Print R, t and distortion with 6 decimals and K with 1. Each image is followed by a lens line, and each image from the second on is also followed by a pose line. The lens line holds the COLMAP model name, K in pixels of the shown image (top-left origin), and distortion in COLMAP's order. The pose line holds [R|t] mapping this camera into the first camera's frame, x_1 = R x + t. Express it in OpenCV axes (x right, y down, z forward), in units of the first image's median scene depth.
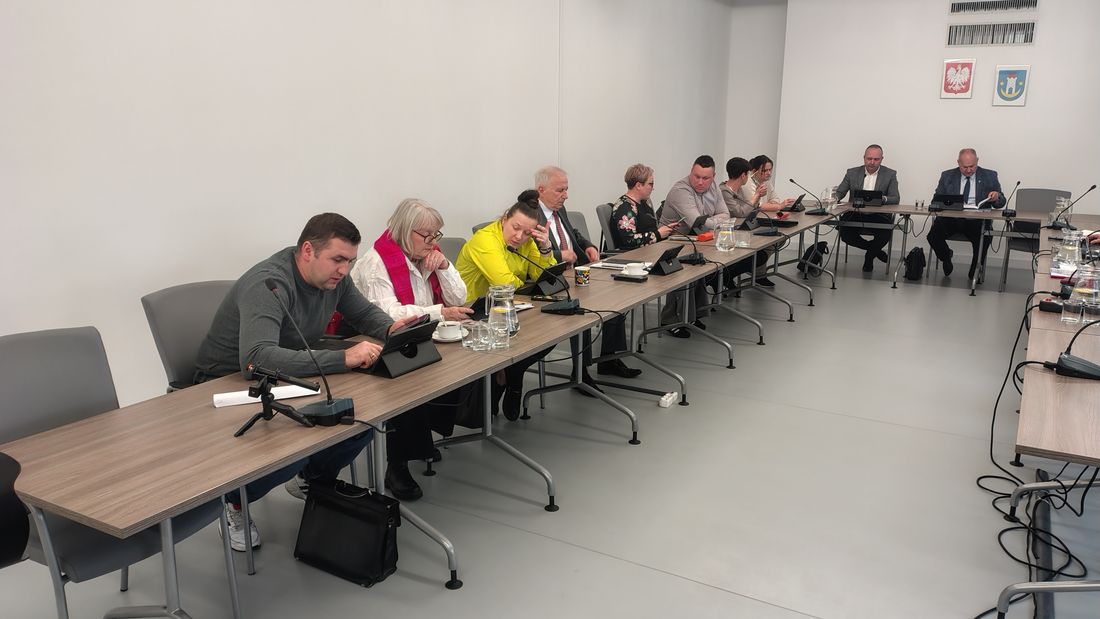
lens RADIAL K [[827.7, 0, 564.7], [0, 827.7, 298.9], [0, 0, 1]] dist [0.119038, -0.195256]
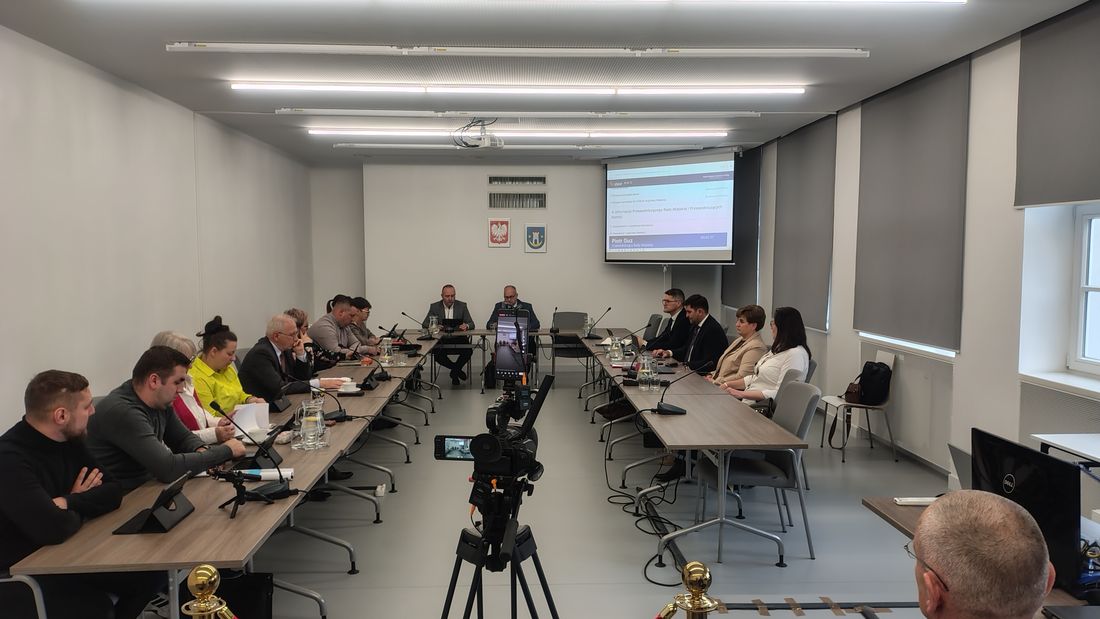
lens RADIAL K [[828.5, 0, 540.2], [0, 828.5, 321.3], [0, 0, 1]] dist [0.135036, -0.224813]
pose [[0.852888, -0.051446, 0.519554, -0.327764], [0.120642, 0.987621, -0.100248, 0.027350], [-0.507965, 0.148181, 0.848537, -0.231311]]
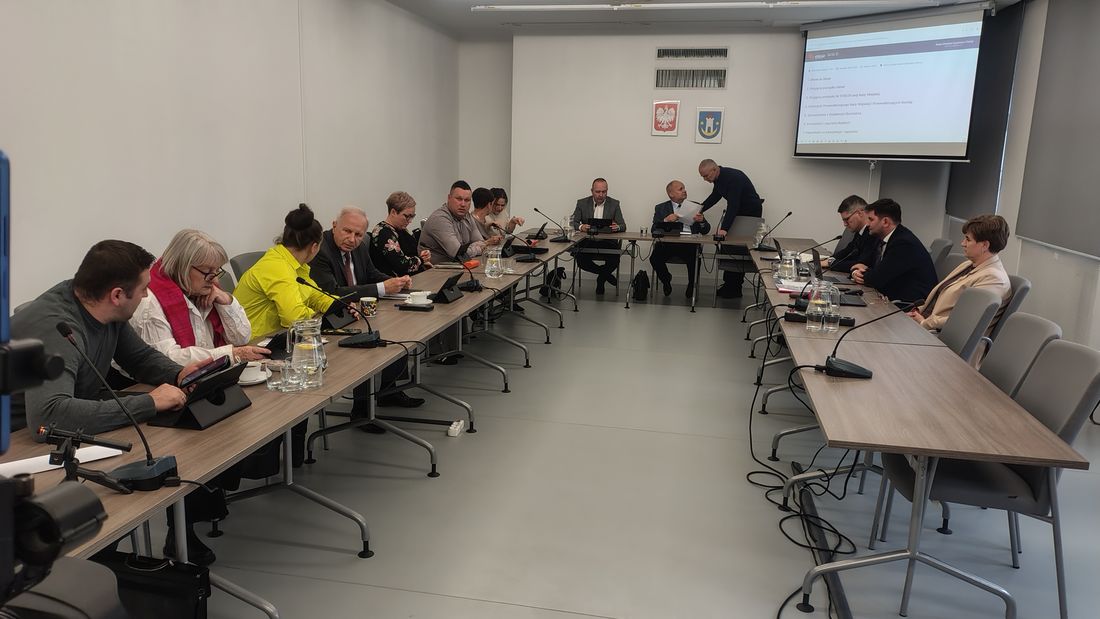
lens RADIAL K [[824.5, 0, 533.9], [0, 824.5, 310.7], [0, 0, 1]] dist [0.127073, -0.195292]
pose [[0.952293, -0.041878, 0.302297, -0.084451], [0.048430, 0.998726, -0.014207, -0.000593], [-0.301317, 0.028170, 0.953108, 0.027717]]
